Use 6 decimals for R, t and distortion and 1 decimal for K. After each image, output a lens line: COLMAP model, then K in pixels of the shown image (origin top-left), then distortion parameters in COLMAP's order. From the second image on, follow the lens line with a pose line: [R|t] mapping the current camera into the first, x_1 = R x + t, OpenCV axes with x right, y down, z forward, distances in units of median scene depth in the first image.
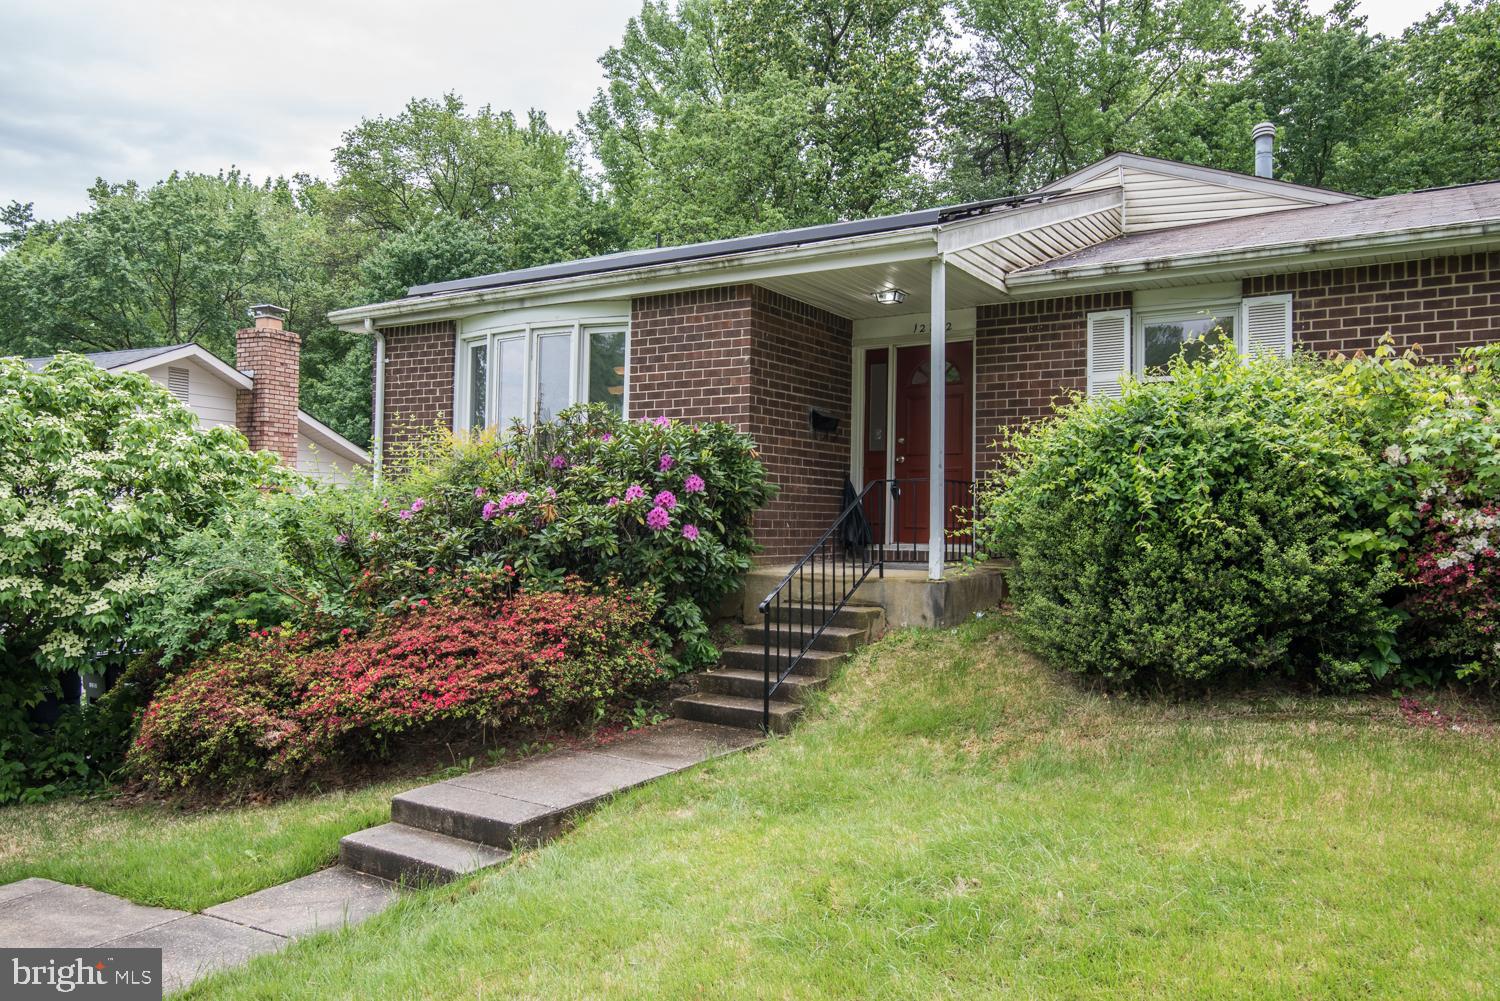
lens RADIAL K [[1111.5, 0, 754.0], [0, 1111.5, 508.3], [0, 0, 1]] dist [-0.058402, 0.002030]
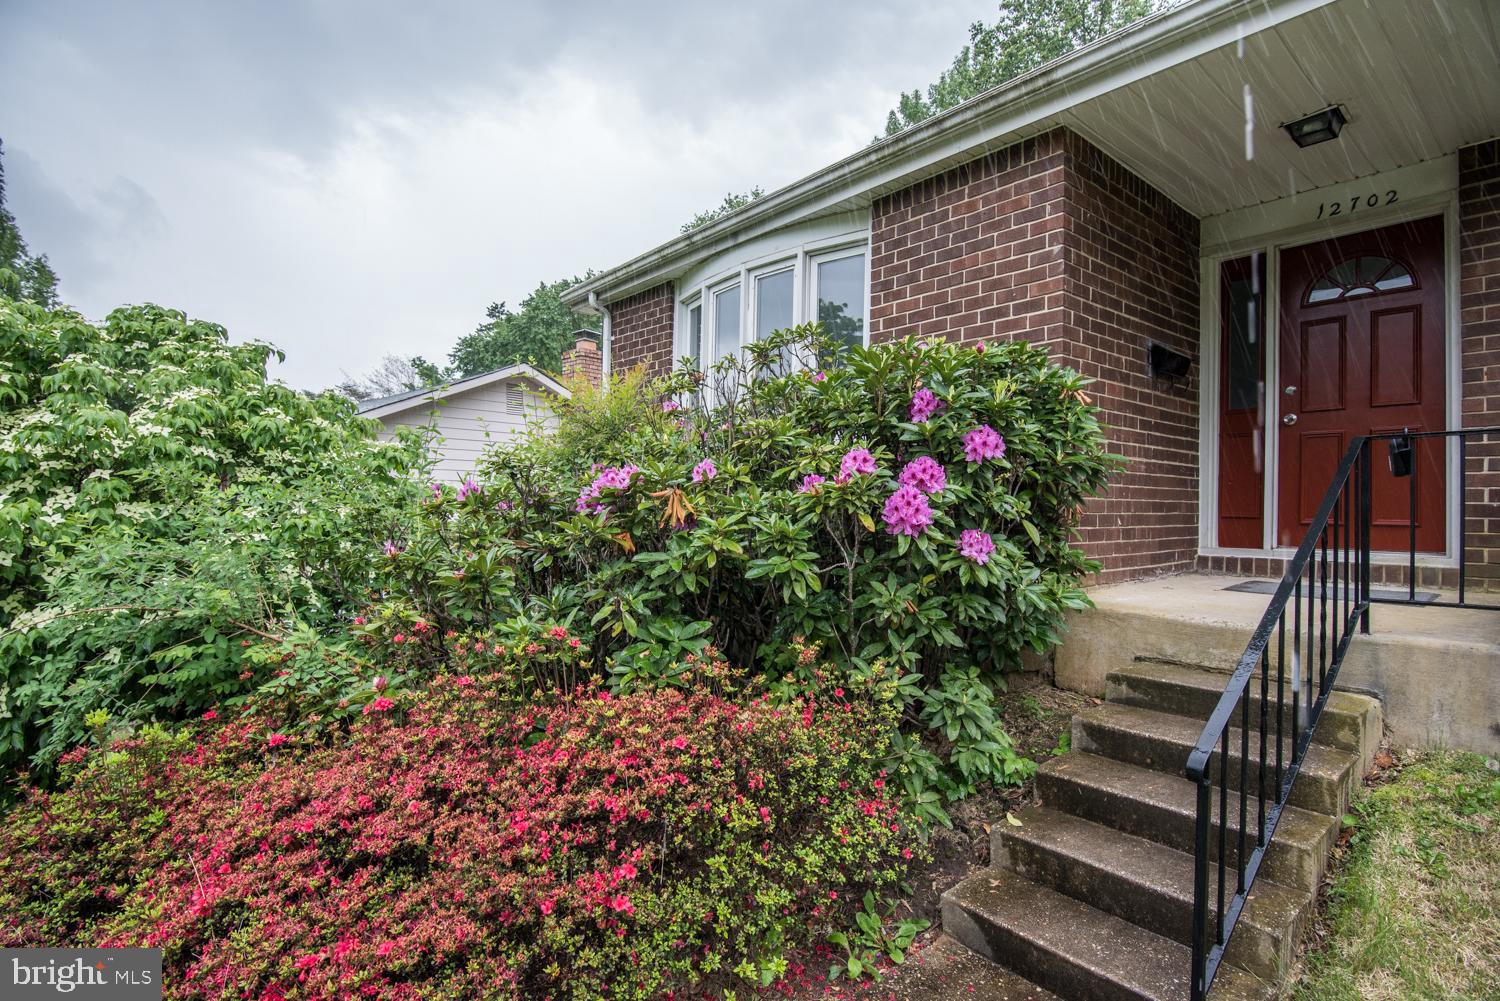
lens RADIAL K [[739.5, 0, 753.6], [0, 739.5, 502.3], [0, 0, 1]] dist [-0.011969, 0.001539]
pose [[0.954308, -0.002467, -0.298816, -0.051317], [0.004699, 0.999966, 0.006749, 0.000562], [0.298789, -0.007845, 0.954287, 0.641594]]
